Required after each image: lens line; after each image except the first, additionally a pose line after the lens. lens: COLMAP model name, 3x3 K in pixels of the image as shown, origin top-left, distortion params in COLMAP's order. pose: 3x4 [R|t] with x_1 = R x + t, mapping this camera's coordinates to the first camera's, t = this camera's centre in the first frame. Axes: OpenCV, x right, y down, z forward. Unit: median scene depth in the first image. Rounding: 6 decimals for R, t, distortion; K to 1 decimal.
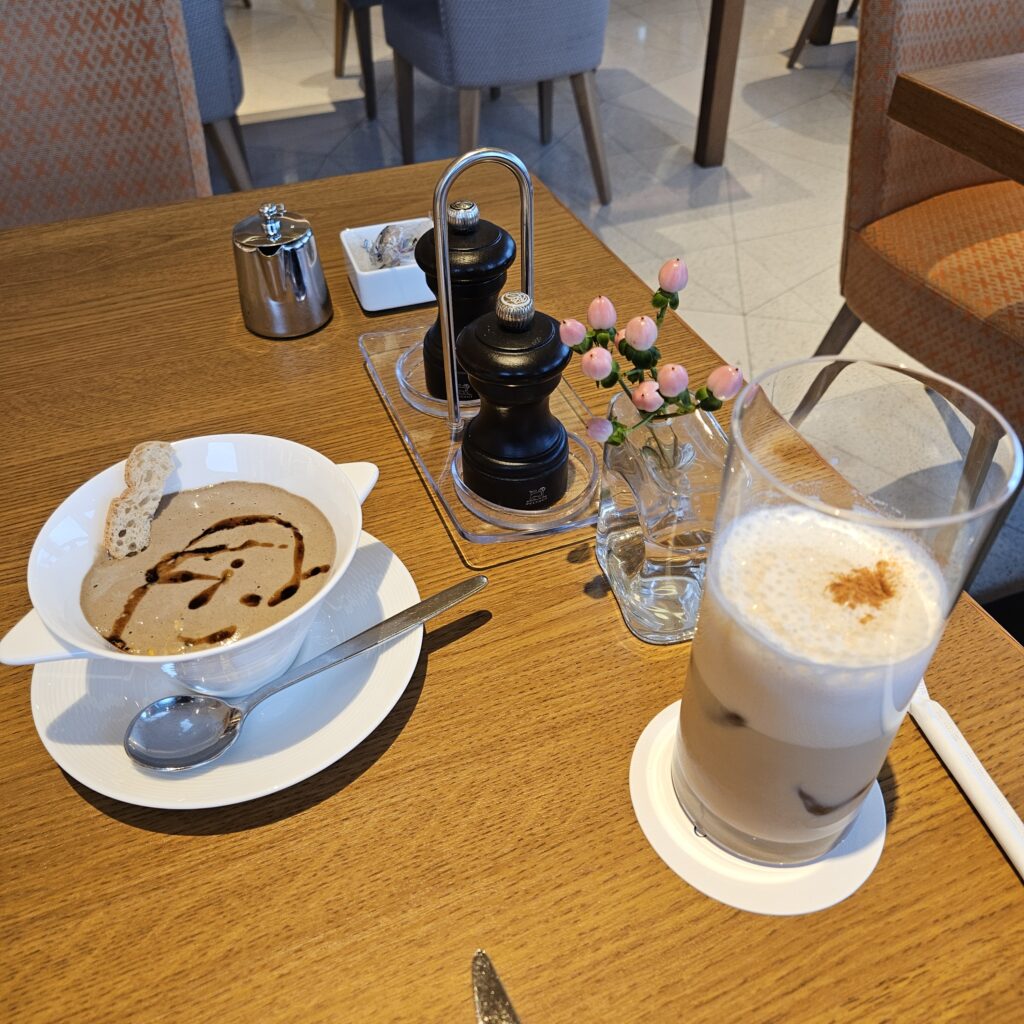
lens RADIAL K [[890.2, 0, 495.6], [0, 890.2, 510.1], [0, 0, 1]] dist [-0.014657, -0.025991]
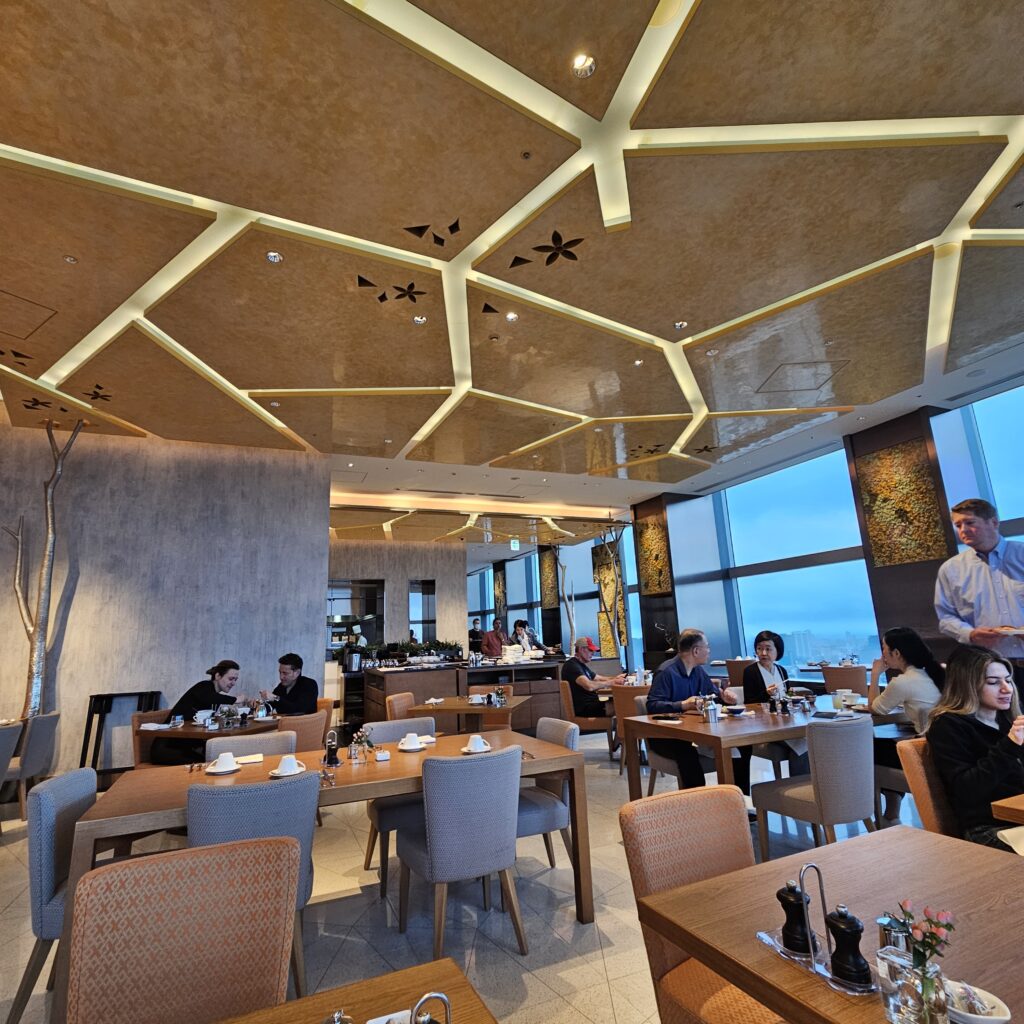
lens RADIAL K [[570.7, 0, 512.0], [0, 570.7, 512.0], [0, 0, 1]] dist [0.003292, 0.000885]
pose [[0.997229, 0.008825, 0.073865, 0.018251], [0.055364, 0.575151, -0.816172, 0.036636], [-0.049687, 0.818000, 0.573068, -0.246841]]
